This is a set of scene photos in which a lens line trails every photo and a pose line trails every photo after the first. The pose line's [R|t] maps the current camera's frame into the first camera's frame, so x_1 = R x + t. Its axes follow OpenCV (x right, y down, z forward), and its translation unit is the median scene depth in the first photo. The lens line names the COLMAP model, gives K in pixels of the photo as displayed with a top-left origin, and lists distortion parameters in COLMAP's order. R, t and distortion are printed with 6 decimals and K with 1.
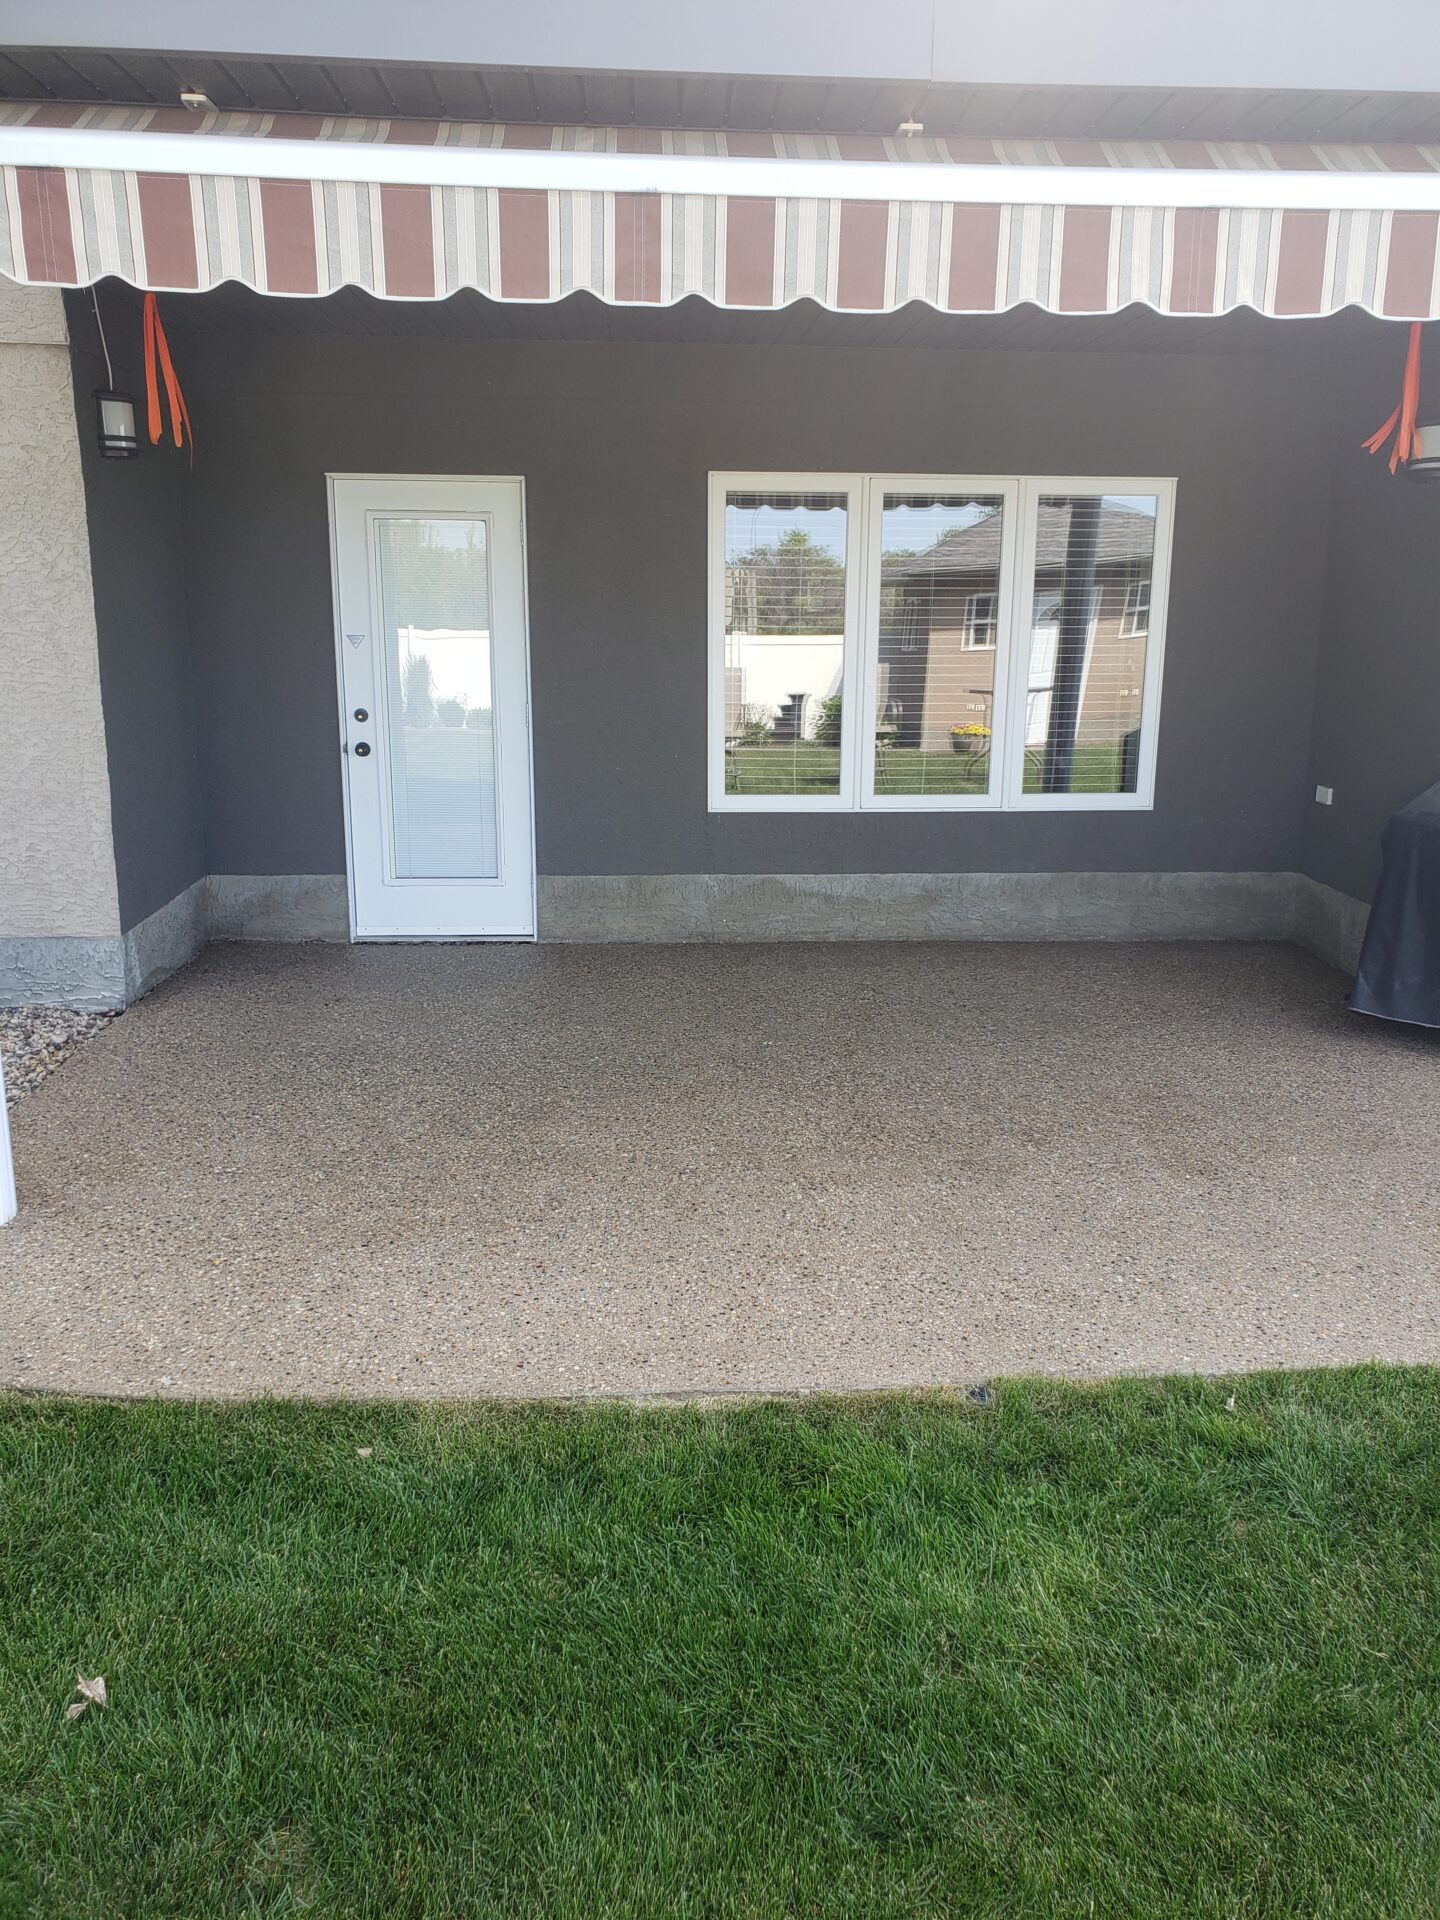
lens RADIAL K [[1525.7, 0, 727.0], [0, 1525.7, 964.1], [0, 0, 1]] dist [0.020122, 0.018326]
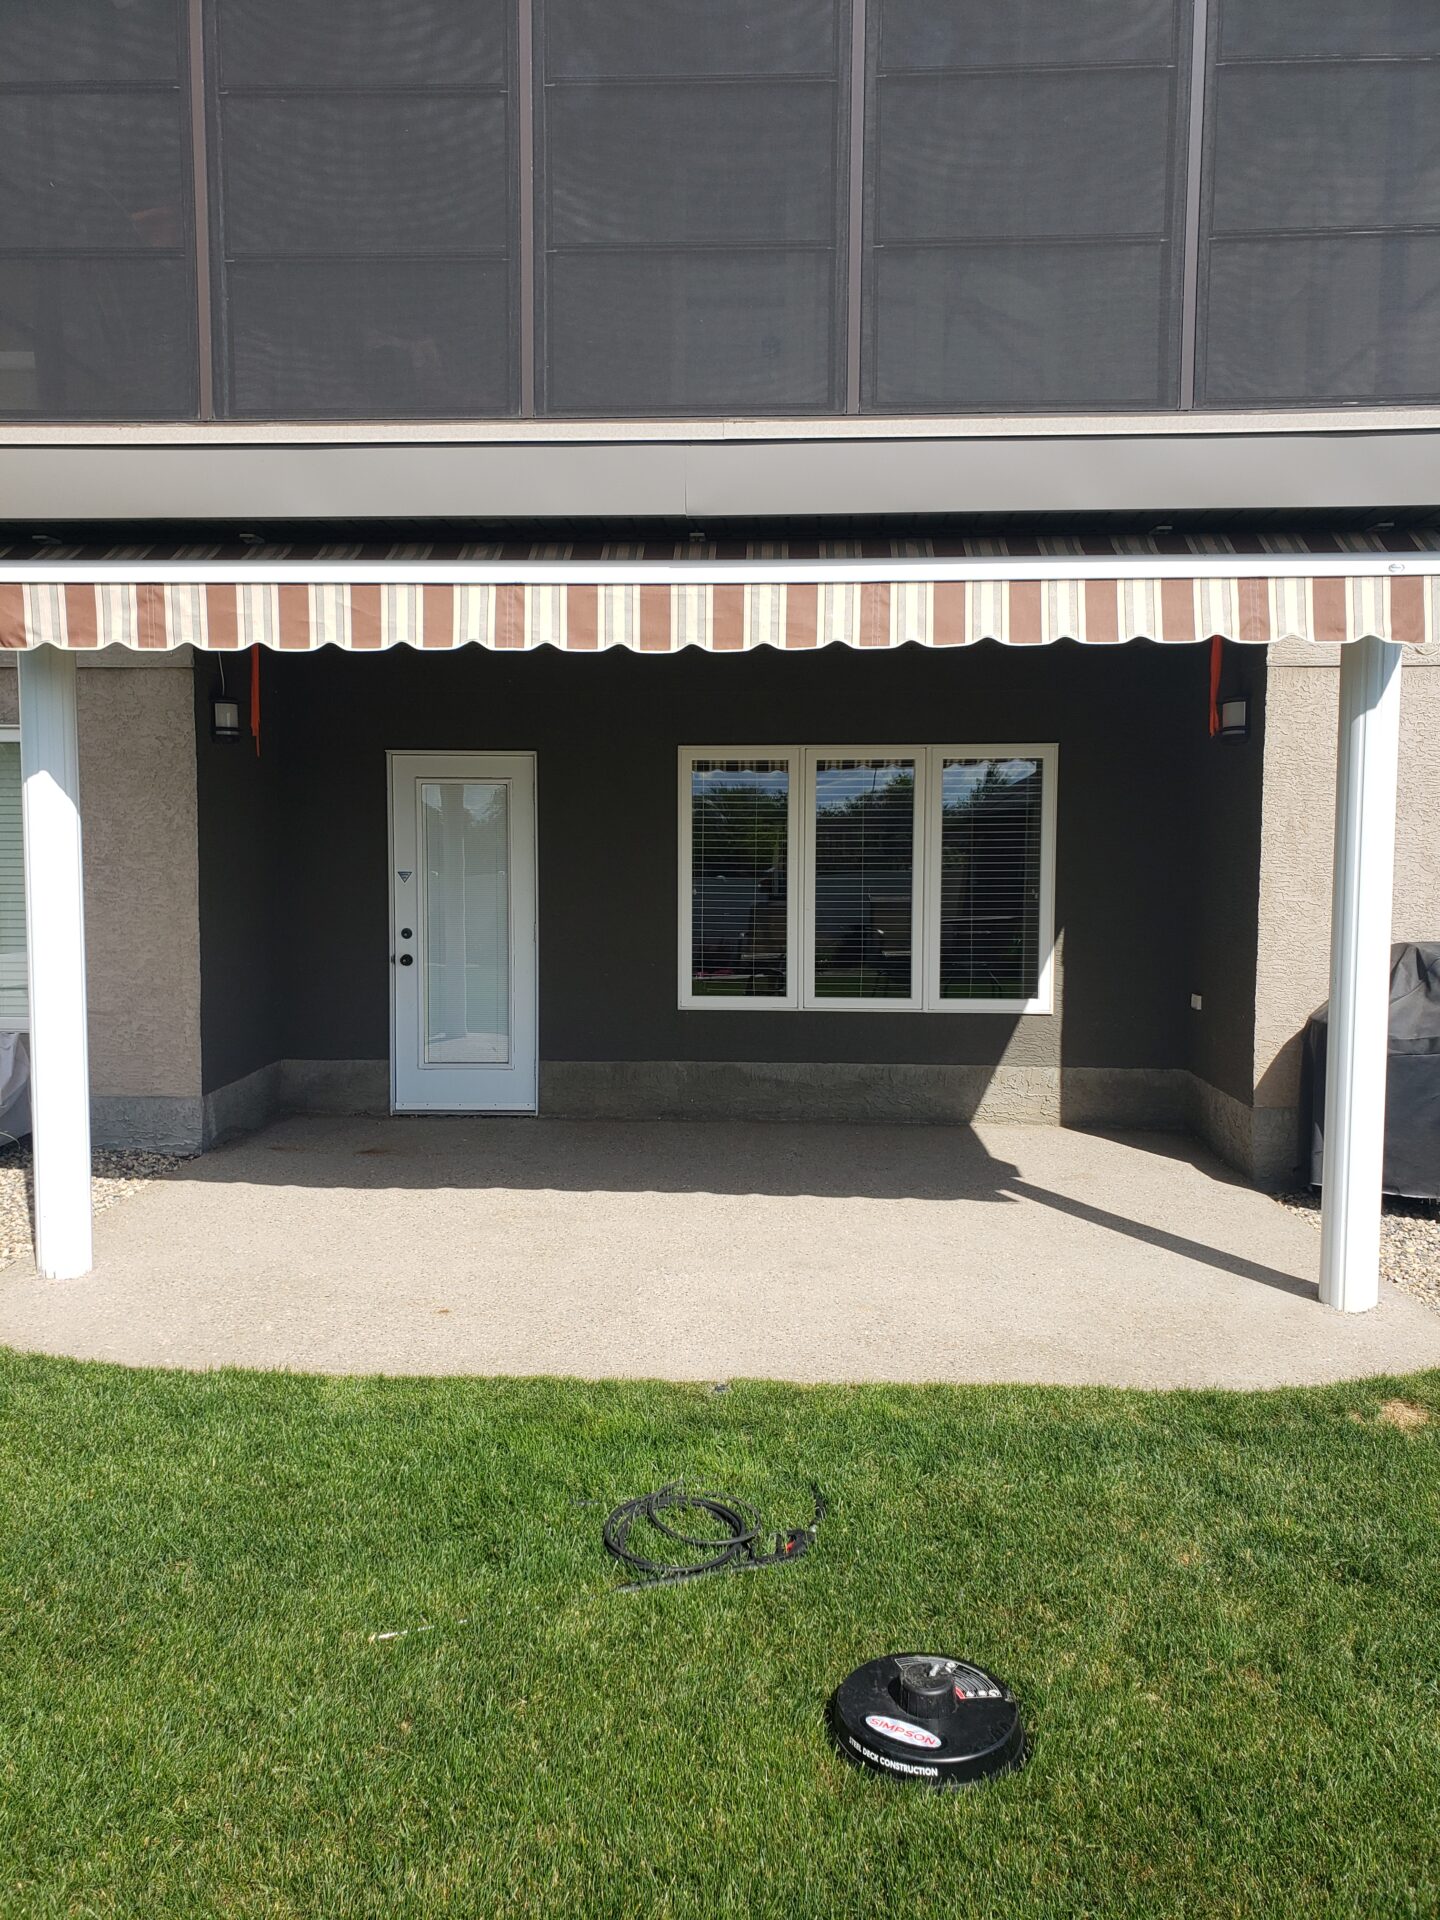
lens RADIAL K [[1525.7, 0, 715.2], [0, 1525.7, 952.3], [0, 0, 1]] dist [0.020122, 0.018326]
pose [[0.994684, 0.000731, -0.102969, 0.151058], [-0.018182, 0.985511, -0.168636, 0.063719], [0.101354, 0.169612, 0.980285, -0.219321]]
